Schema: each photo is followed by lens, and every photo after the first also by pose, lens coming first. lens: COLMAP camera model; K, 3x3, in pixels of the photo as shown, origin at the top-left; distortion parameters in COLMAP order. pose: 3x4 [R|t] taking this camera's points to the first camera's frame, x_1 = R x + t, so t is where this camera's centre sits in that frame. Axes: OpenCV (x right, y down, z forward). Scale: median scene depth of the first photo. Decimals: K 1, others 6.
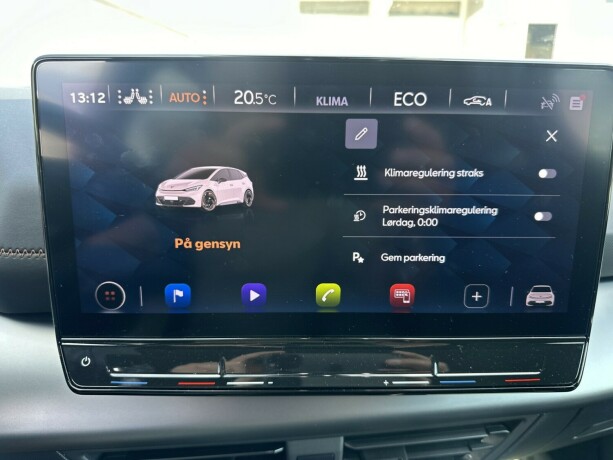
lens RADIAL K [[433.6, 0, 304.4], [0, 433.6, 230.4], [0, 0, 1]] dist [0.003125, -0.022078]
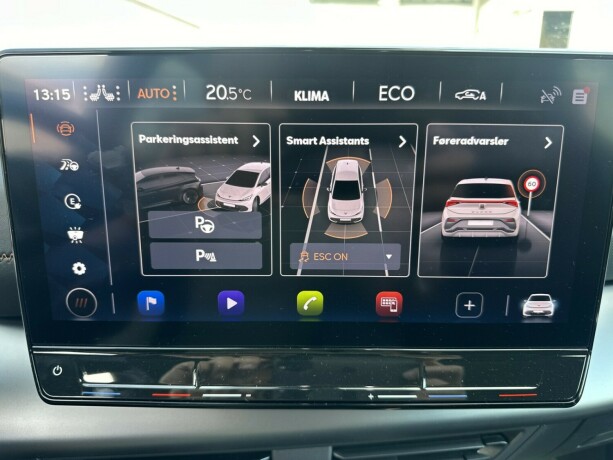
lens RADIAL K [[433.9, 0, 301.8], [0, 433.9, 232.4], [0, 0, 1]] dist [-0.008458, -0.010846]
pose [[0.999591, 0.001641, -0.028558, 0.064606], [-0.001032, 0.999772, 0.021350, -0.024746], [0.028587, -0.021312, 0.999364, 0.063610]]
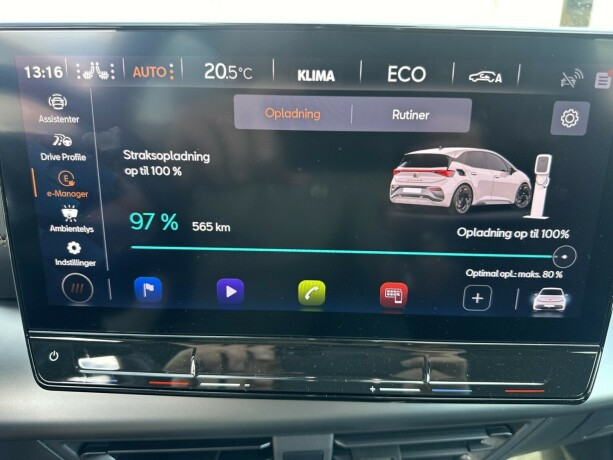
lens RADIAL K [[433.1, 0, 306.5], [0, 433.1, 230.0], [0, 0, 1]] dist [-0.013797, -0.004633]
pose [[0.998869, 0.019169, -0.043505, 0.081881], [-0.016359, 0.997813, 0.064050, -0.040894], [0.044638, -0.063266, 0.996998, 0.104259]]
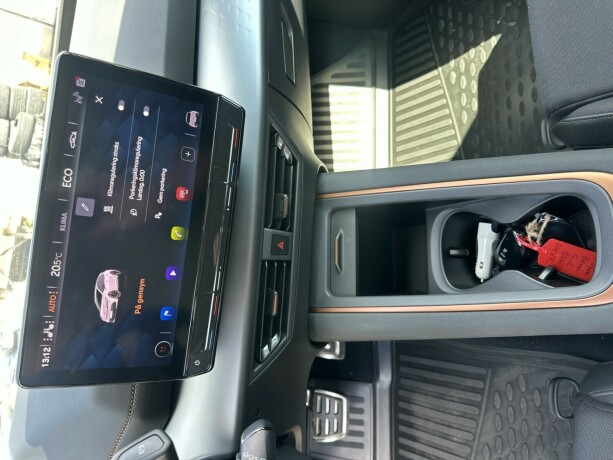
lens RADIAL K [[451.6, 0, 306.5], [0, 451.6, 230.0], [0, 0, 1]] dist [0.079863, -0.162639]
pose [[0.128088, -0.991595, -0.018228, 0.178223], [0.925743, 0.112947, 0.360892, -0.043305], [-0.355800, -0.063100, 0.932429, -1.016108]]
